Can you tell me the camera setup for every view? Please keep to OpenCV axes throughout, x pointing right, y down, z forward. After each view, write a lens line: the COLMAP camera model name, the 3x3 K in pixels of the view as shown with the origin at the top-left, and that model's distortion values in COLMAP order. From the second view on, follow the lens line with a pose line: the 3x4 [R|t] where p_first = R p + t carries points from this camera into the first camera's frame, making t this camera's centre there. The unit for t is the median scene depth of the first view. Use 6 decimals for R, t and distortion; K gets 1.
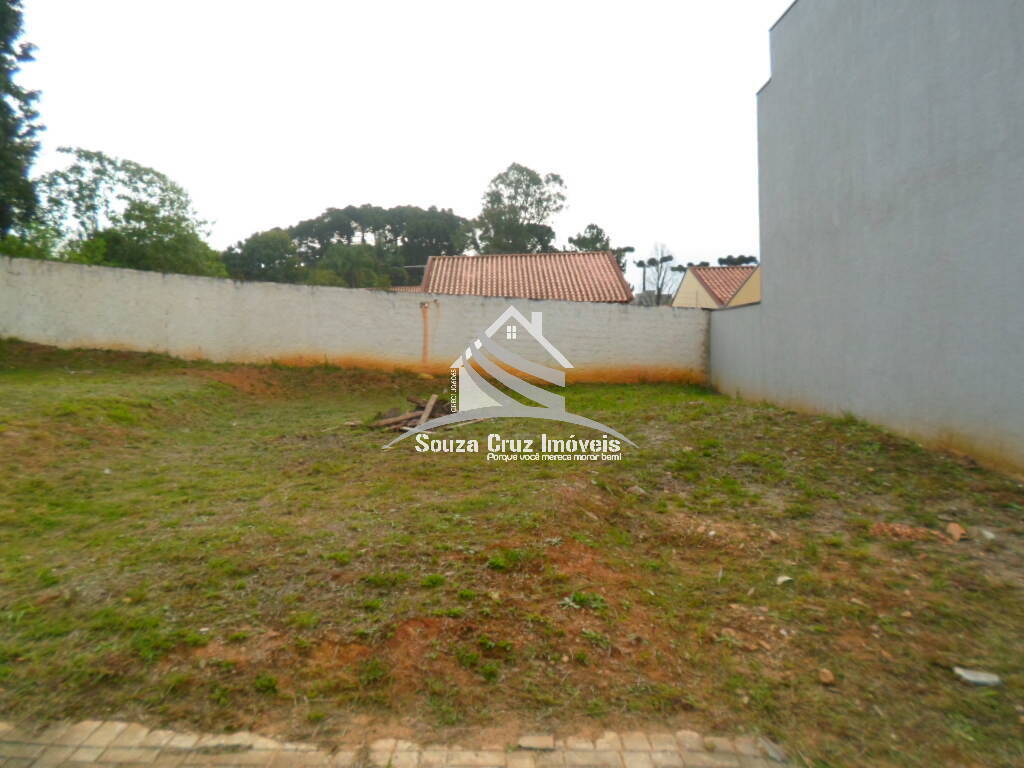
lens RADIAL K [[791.2, 0, 510.7], [0, 791.2, 375.1], [0, 0, 1]] dist [0.000727, -0.015374]
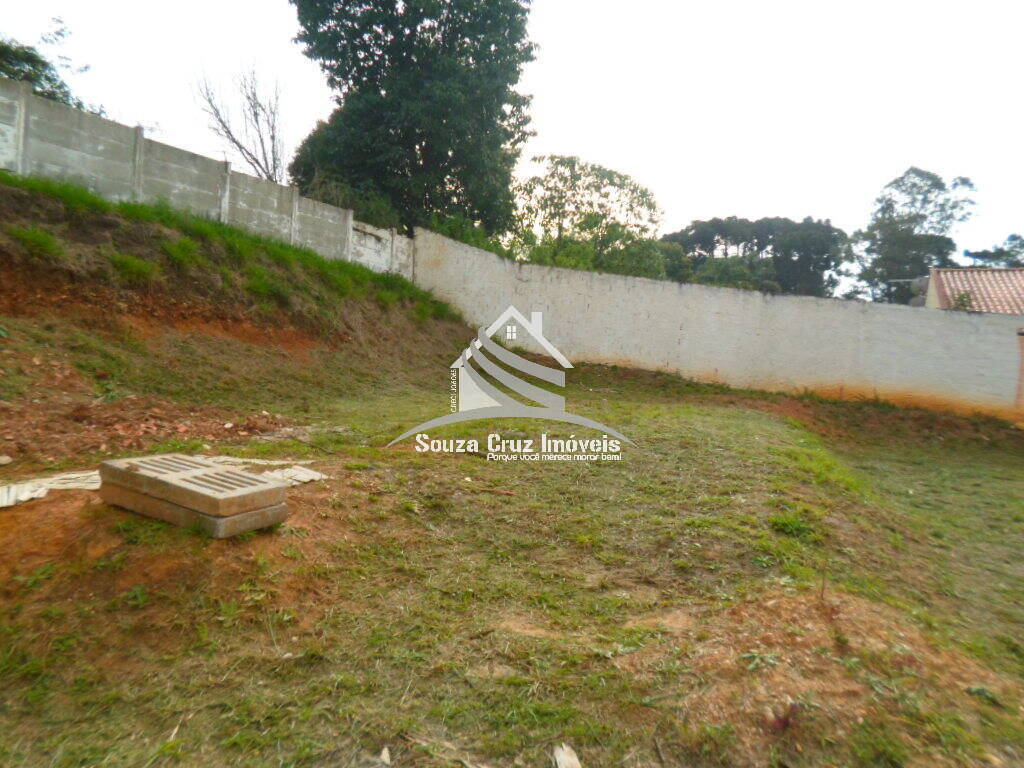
lens RADIAL K [[791.2, 0, 504.0], [0, 791.2, 376.5], [0, 0, 1]] dist [0.000727, -0.015374]
pose [[0.911000, 0.064324, -0.407359, -0.252412], [-0.070683, 0.997499, -0.000563, -0.010293], [0.406304, 0.029306, 0.913268, 0.116739]]
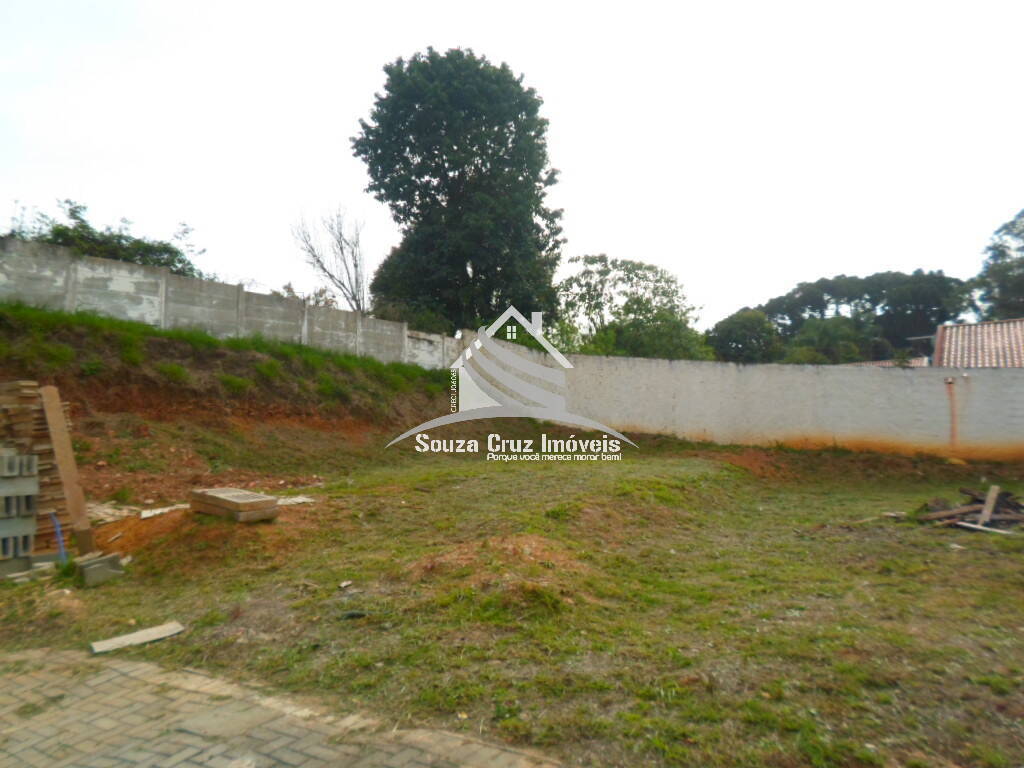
lens RADIAL K [[791.2, 0, 506.8], [0, 791.2, 372.1], [0, 0, 1]] dist [0.000727, -0.015374]
pose [[0.837793, -0.042079, -0.544364, -0.043013], [-0.013904, 0.995058, -0.098316, -0.004227], [0.545811, 0.089937, 0.833068, -0.010806]]
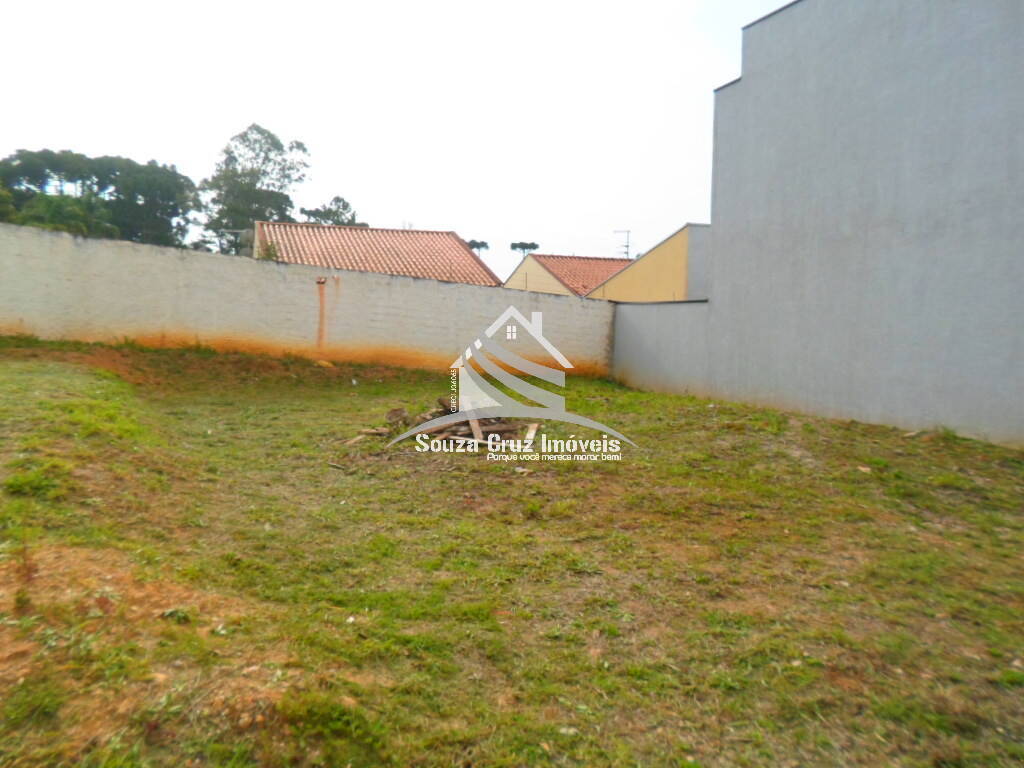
lens RADIAL K [[791.2, 0, 511.8], [0, 791.2, 368.9], [0, 0, 1]] dist [0.000727, -0.015374]
pose [[0.935621, 0.018876, 0.352501, -0.217992], [-0.025854, 0.999552, 0.015099, -0.010852], [-0.352058, -0.023241, 0.935690, 0.119363]]
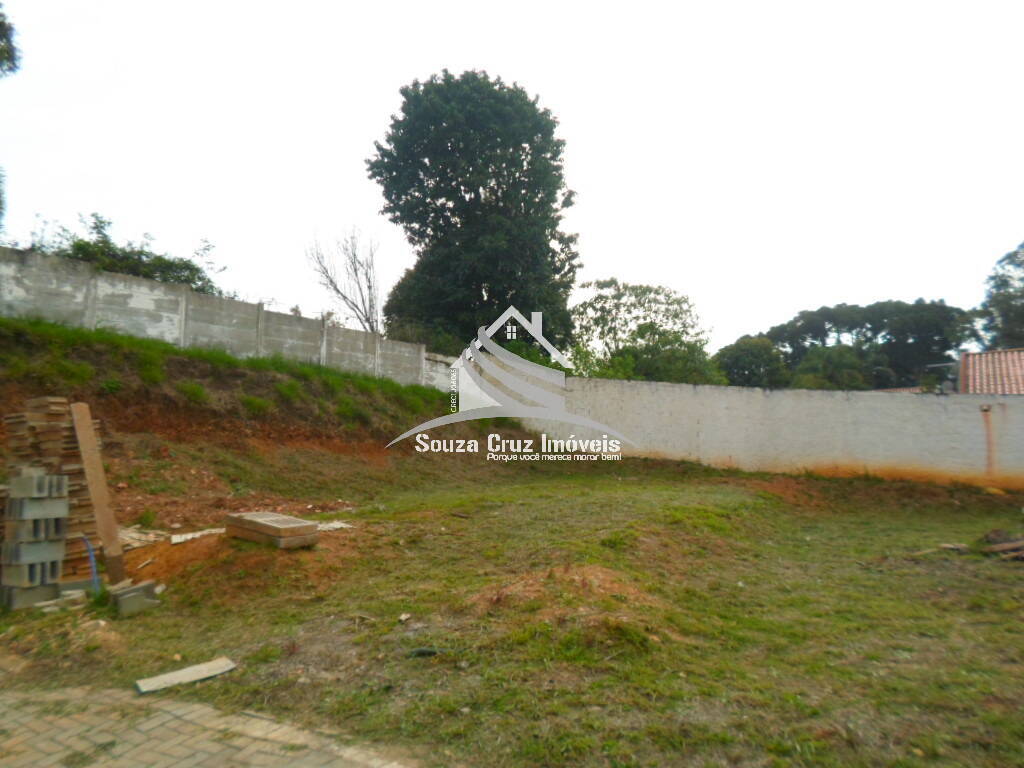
lens RADIAL K [[791.2, 0, 505.2], [0, 791.2, 374.3], [0, 0, 1]] dist [0.000727, -0.015374]
pose [[0.838777, -0.050870, -0.542093, -0.080704], [-0.022625, 0.991510, -0.128051, -0.002698], [0.544004, 0.119671, 0.830505, -0.009191]]
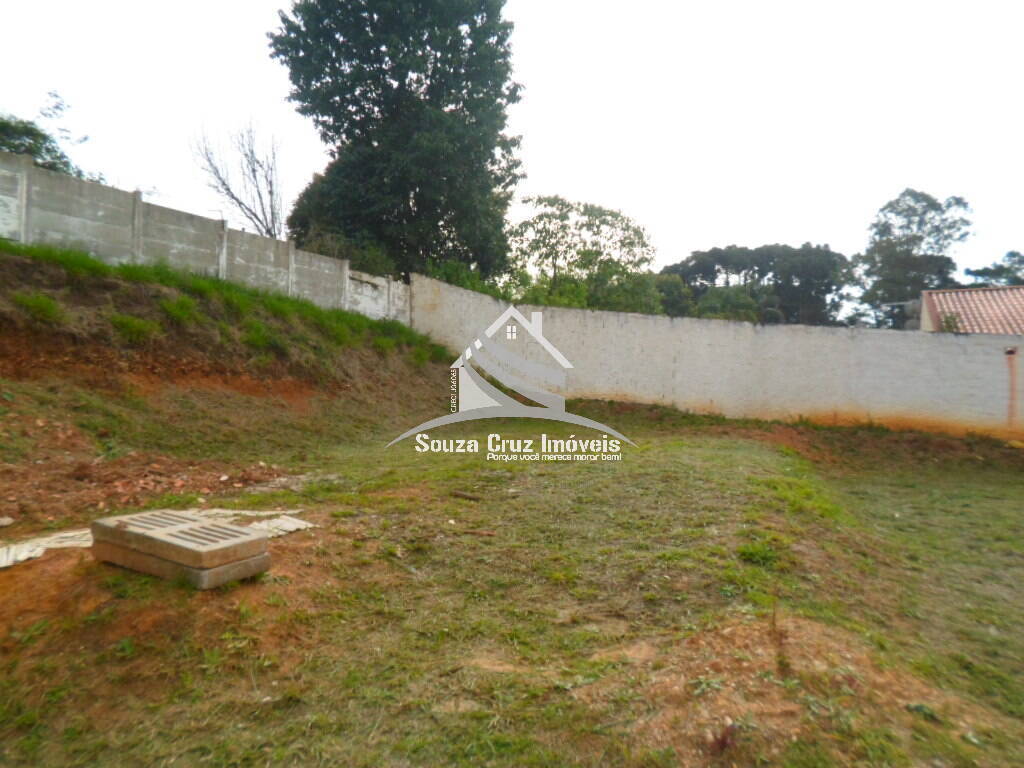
lens RADIAL K [[791.2, 0, 505.9], [0, 791.2, 371.0], [0, 0, 1]] dist [0.000727, -0.015374]
pose [[0.908904, 0.003753, -0.416989, -0.235422], [-0.028793, 0.998138, -0.053774, -0.013739], [0.416010, 0.060882, 0.907320, 0.109699]]
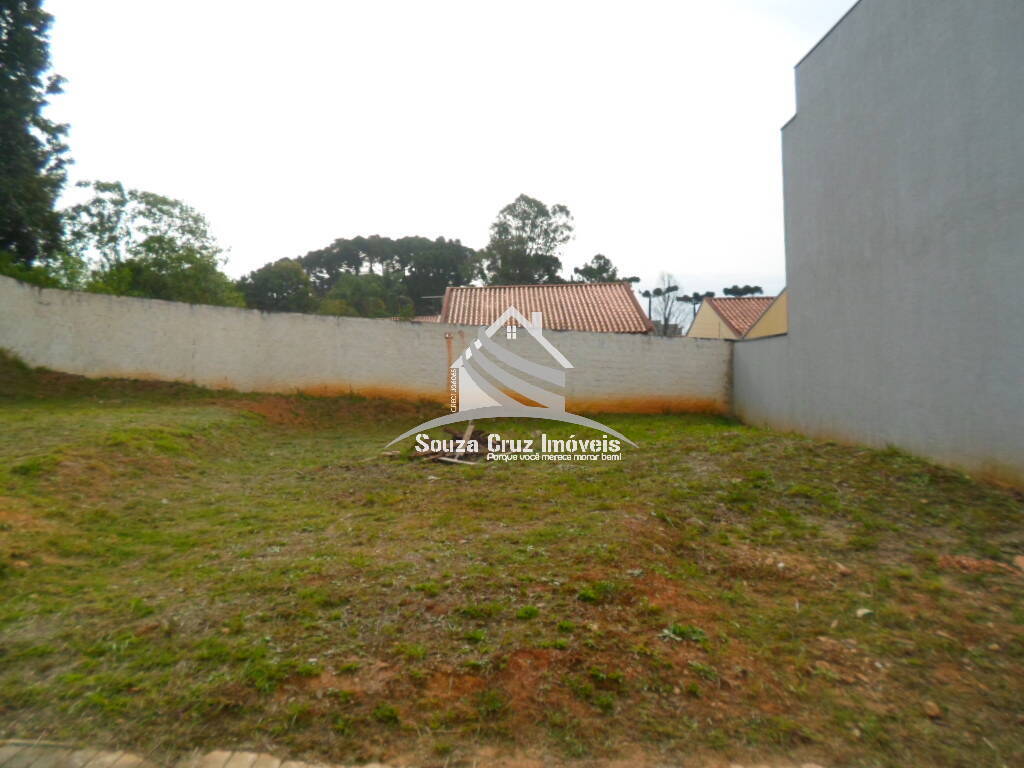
lens RADIAL K [[791.2, 0, 509.9], [0, 791.2, 374.5], [0, 0, 1]] dist [0.000727, -0.015374]
pose [[0.999978, 0.001834, -0.006308, -0.025271], [-0.002071, 0.999282, -0.037824, -0.001064], [0.006234, 0.037837, 0.999264, -0.004437]]
